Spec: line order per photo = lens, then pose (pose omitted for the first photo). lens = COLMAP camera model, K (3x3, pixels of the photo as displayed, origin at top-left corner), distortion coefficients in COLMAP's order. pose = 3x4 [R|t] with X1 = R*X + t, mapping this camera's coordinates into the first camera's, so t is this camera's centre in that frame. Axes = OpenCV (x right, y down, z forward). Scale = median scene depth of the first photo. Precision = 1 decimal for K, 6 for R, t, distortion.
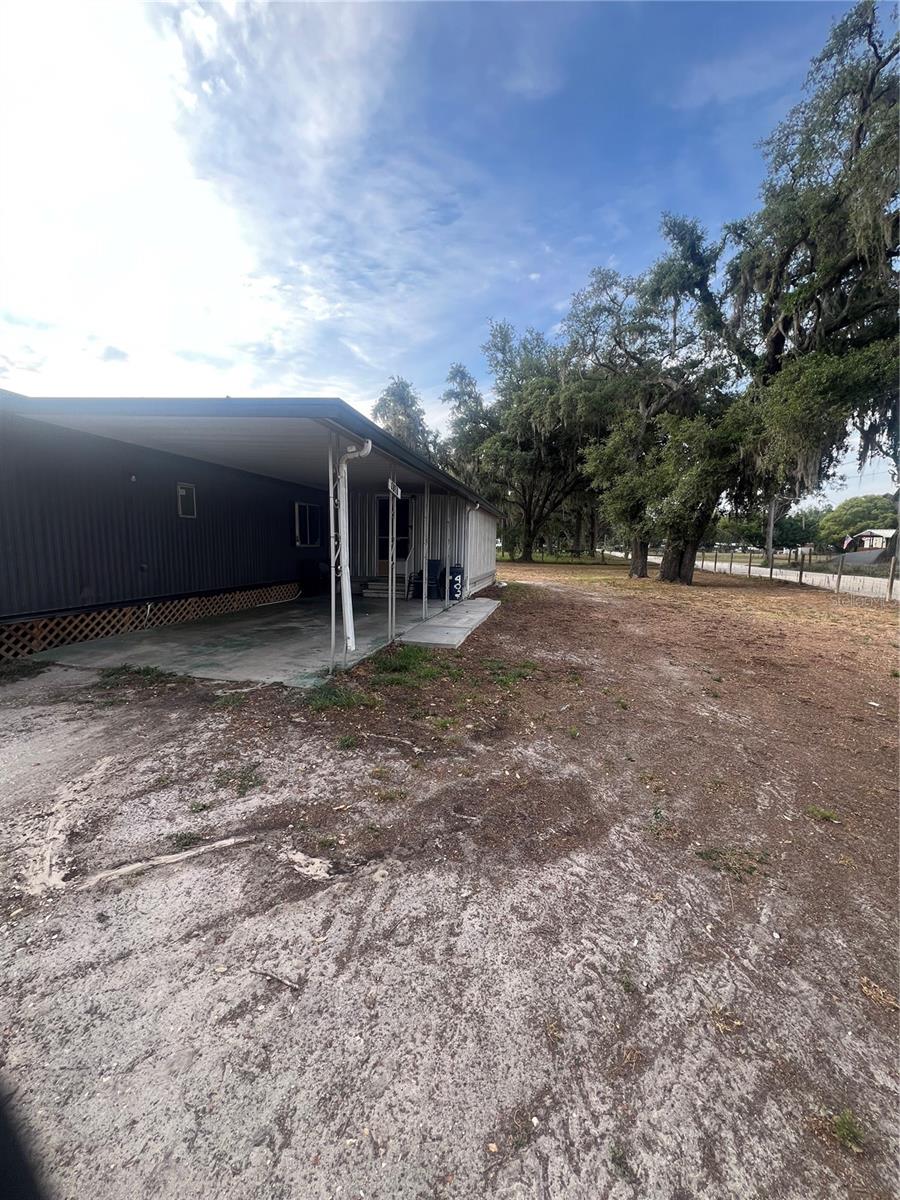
lens RADIAL K [[480.5, 0, 445.4], [0, 480.5, 604.4], [0, 0, 1]] dist [-0.005799, 0.001923]
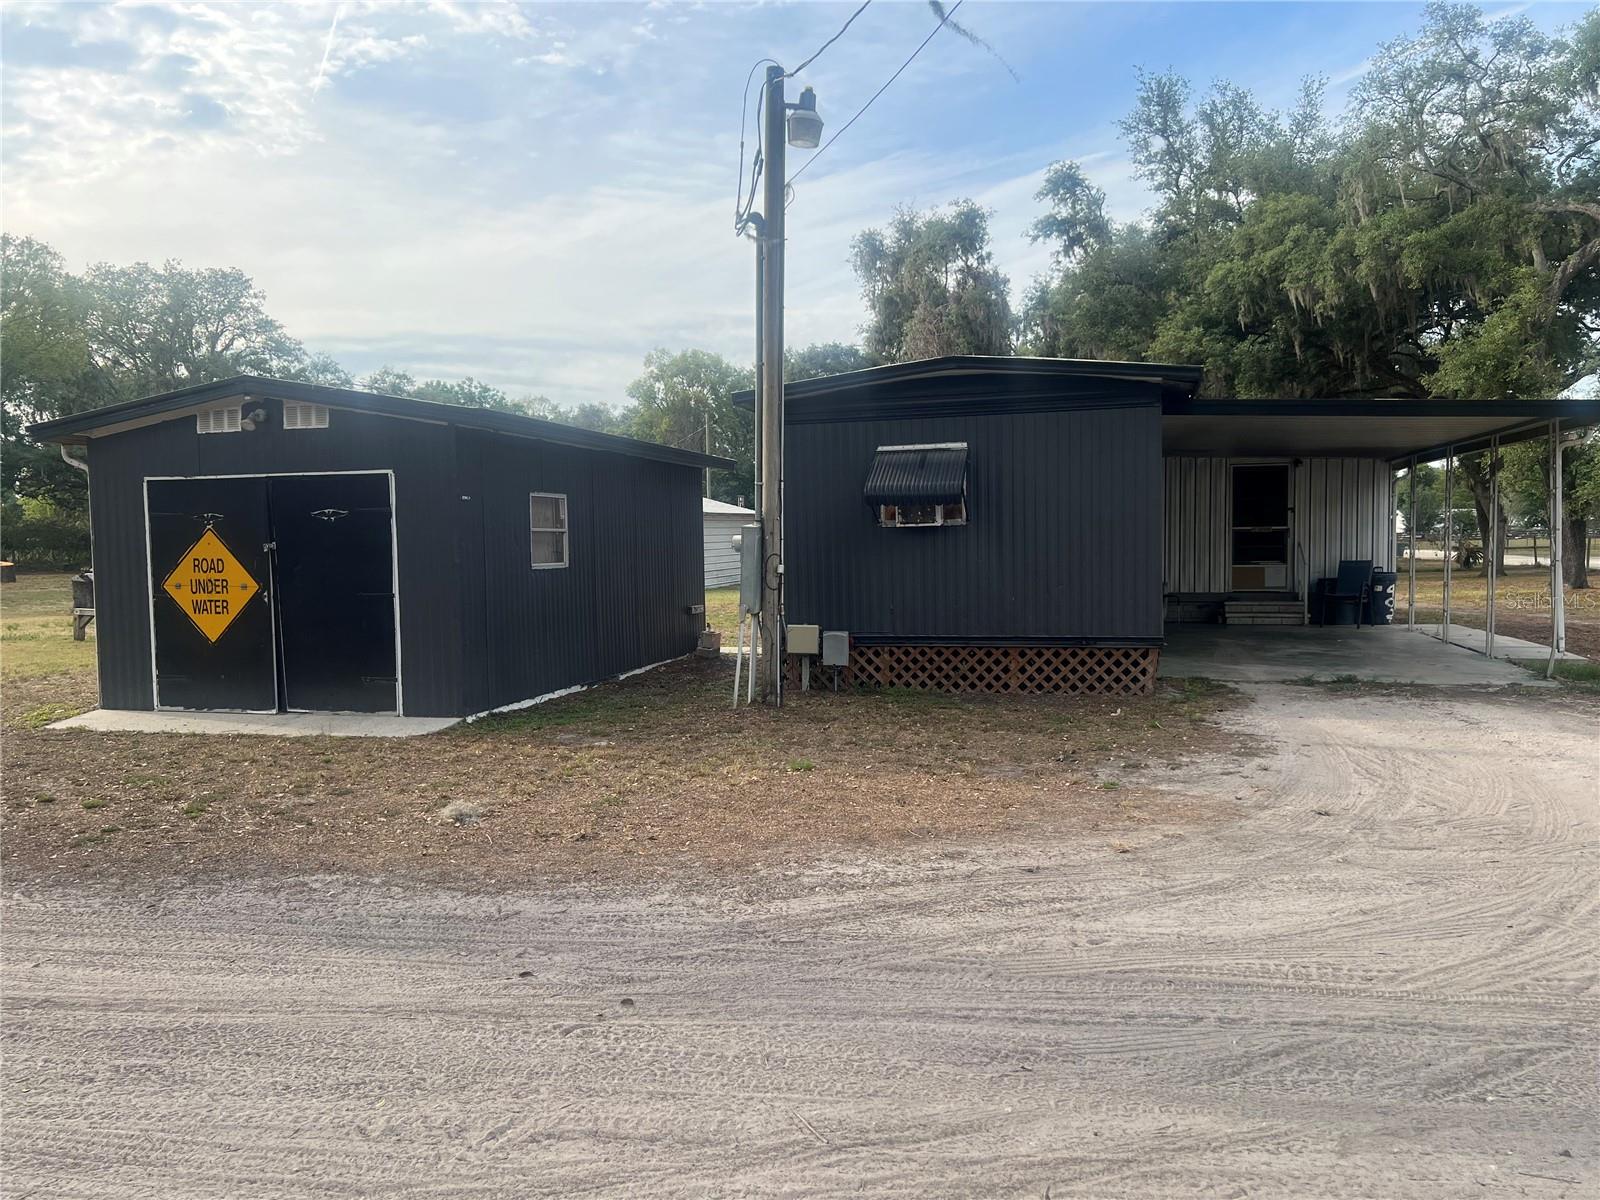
lens RADIAL K [[1209.5, 0, 801.1], [0, 1209.5, 613.2], [0, 0, 1]] dist [0.041342, -0.049501]
pose [[0.998870, -0.031715, -0.035385, -0.378076], [0.029314, 0.997360, -0.066440, 0.032673], [0.037399, 0.065327, 0.997163, -0.333854]]
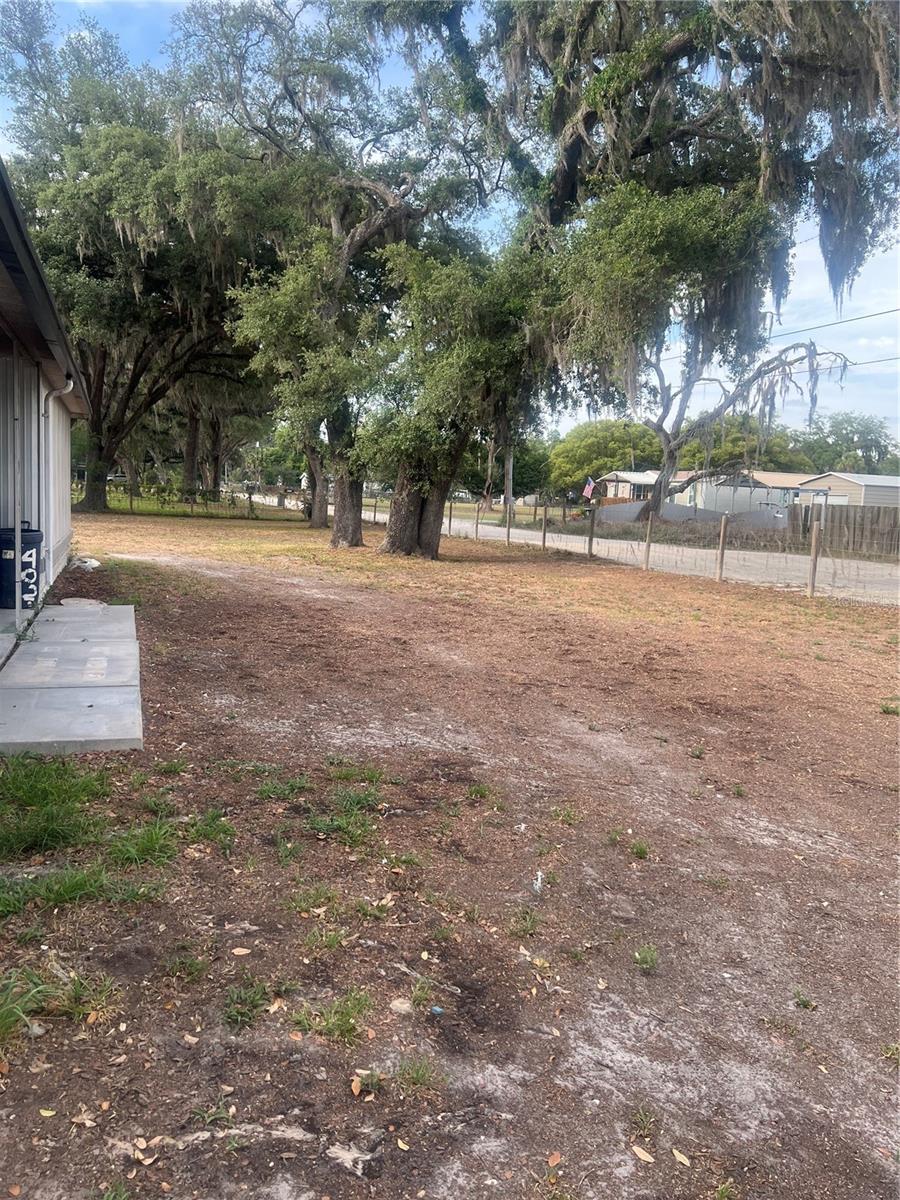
lens RADIAL K [[907.1, 0, 445.2], [0, 907.1, 606.1], [0, 0, 1]] dist [0.041342, -0.049501]
pose [[0.845969, -0.040132, 0.531720, -0.050835], [0.031677, 0.999185, 0.025017, -0.010795], [-0.532290, -0.004320, 0.846551, 0.078012]]
